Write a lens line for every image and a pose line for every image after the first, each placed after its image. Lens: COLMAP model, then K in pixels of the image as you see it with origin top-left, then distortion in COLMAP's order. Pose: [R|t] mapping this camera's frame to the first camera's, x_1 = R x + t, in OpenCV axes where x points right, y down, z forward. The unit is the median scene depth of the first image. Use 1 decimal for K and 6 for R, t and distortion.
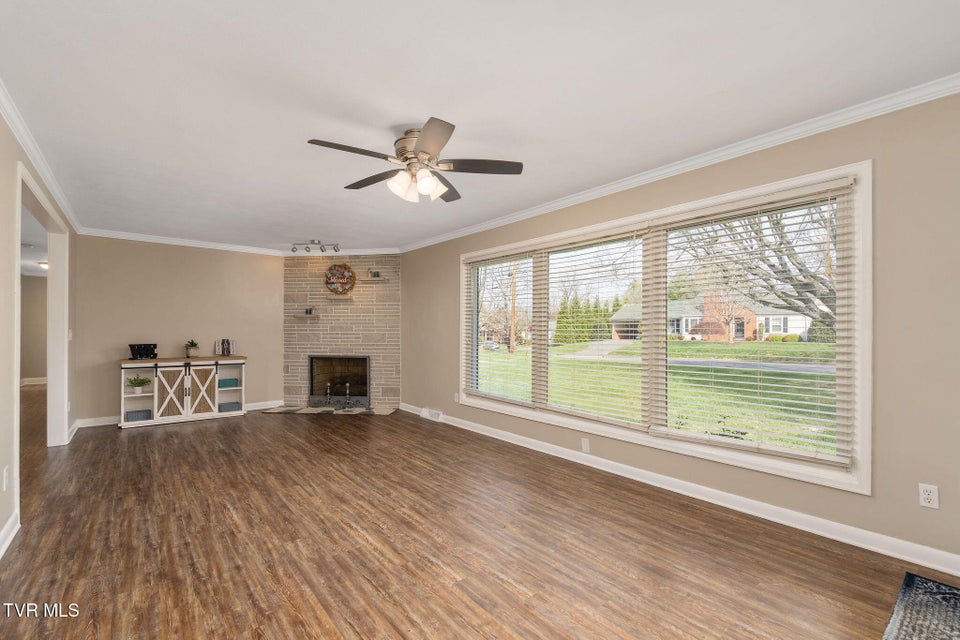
lens RADIAL K [[428.3, 0, 484.7], [0, 428.3, 328.2], [0, 0, 1]] dist [-0.002802, -0.000274]
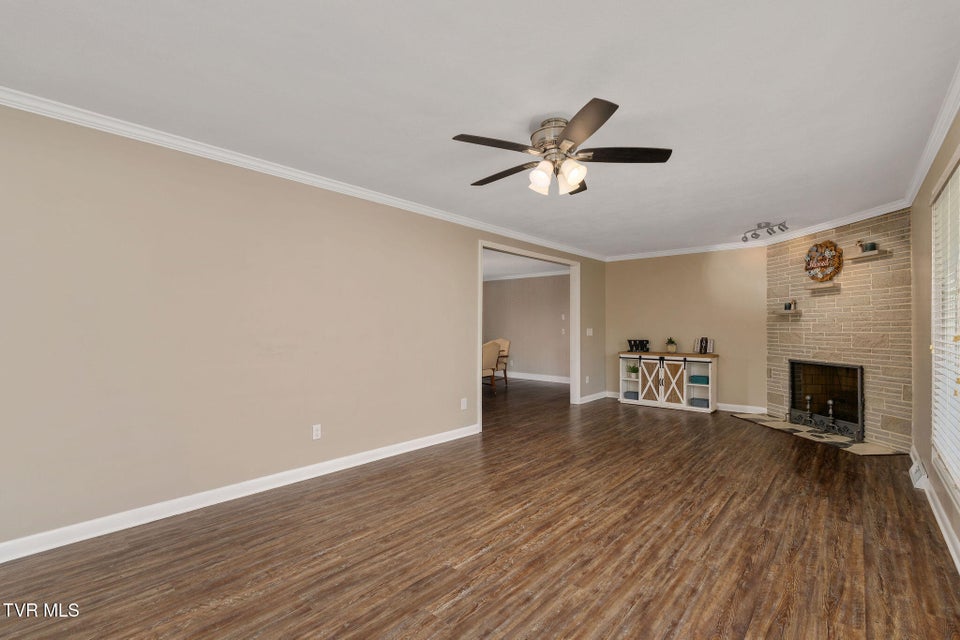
lens RADIAL K [[428.3, 0, 484.7], [0, 428.3, 328.2], [0, 0, 1]] dist [-0.002802, -0.000274]
pose [[0.170405, -0.000309, -0.985374, 0.386551], [0.003231, 0.999995, 0.000245, 0.001221], [0.985369, -0.003225, 0.170405, 0.352220]]
